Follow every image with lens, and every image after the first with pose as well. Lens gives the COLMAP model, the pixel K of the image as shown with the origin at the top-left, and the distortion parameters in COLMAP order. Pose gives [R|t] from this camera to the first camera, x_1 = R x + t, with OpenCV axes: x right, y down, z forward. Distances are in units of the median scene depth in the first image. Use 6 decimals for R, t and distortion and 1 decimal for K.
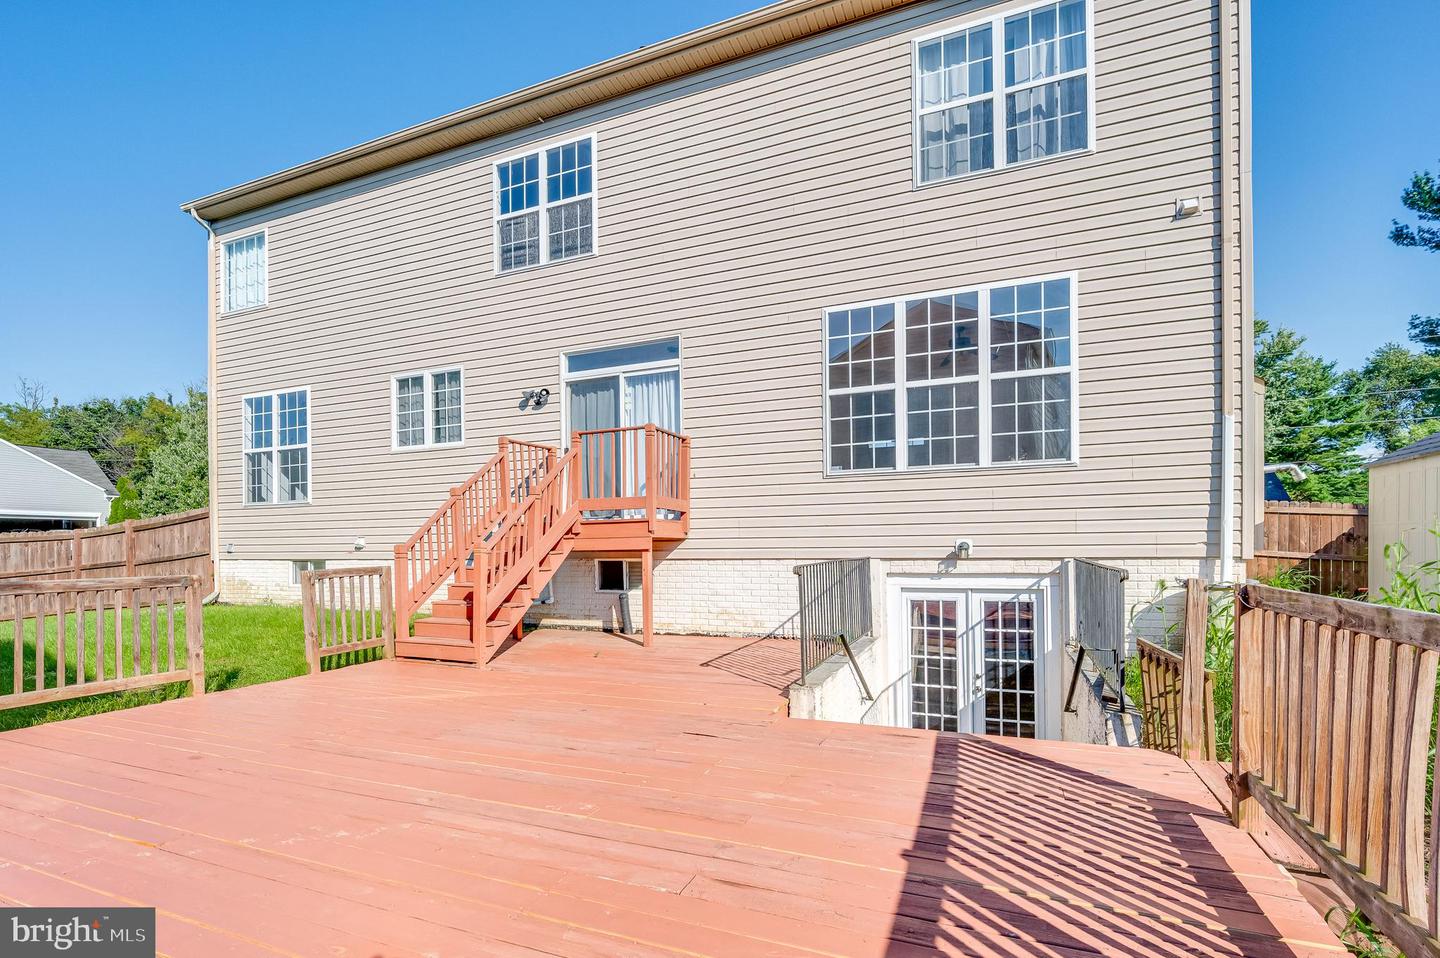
lens RADIAL K [[656.9, 0, 719.7], [0, 656.9, 536.9], [0, 0, 1]] dist [-0.001426, -0.000164]
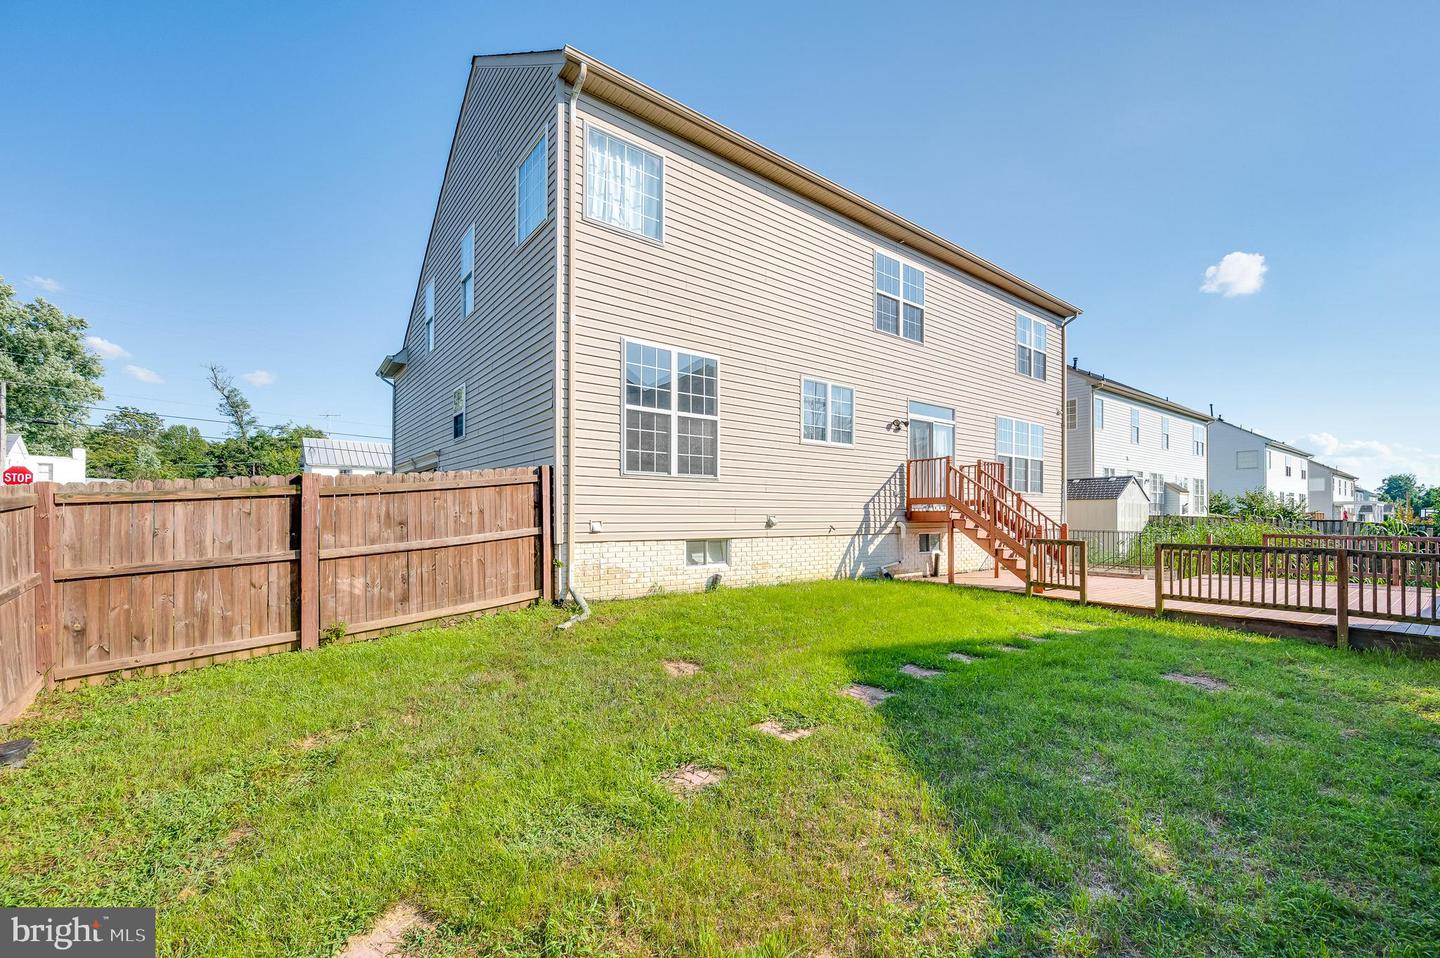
lens RADIAL K [[595.0, 0, 719.8], [0, 595.0, 522.4], [0, 0, 1]] dist [0.000084, -0.000012]
pose [[0.500434, 0.012904, 0.865679, -0.711133], [-0.002327, 0.999905, -0.013560, 0.011777], [-0.865772, 0.004771, 0.500417, 0.293355]]
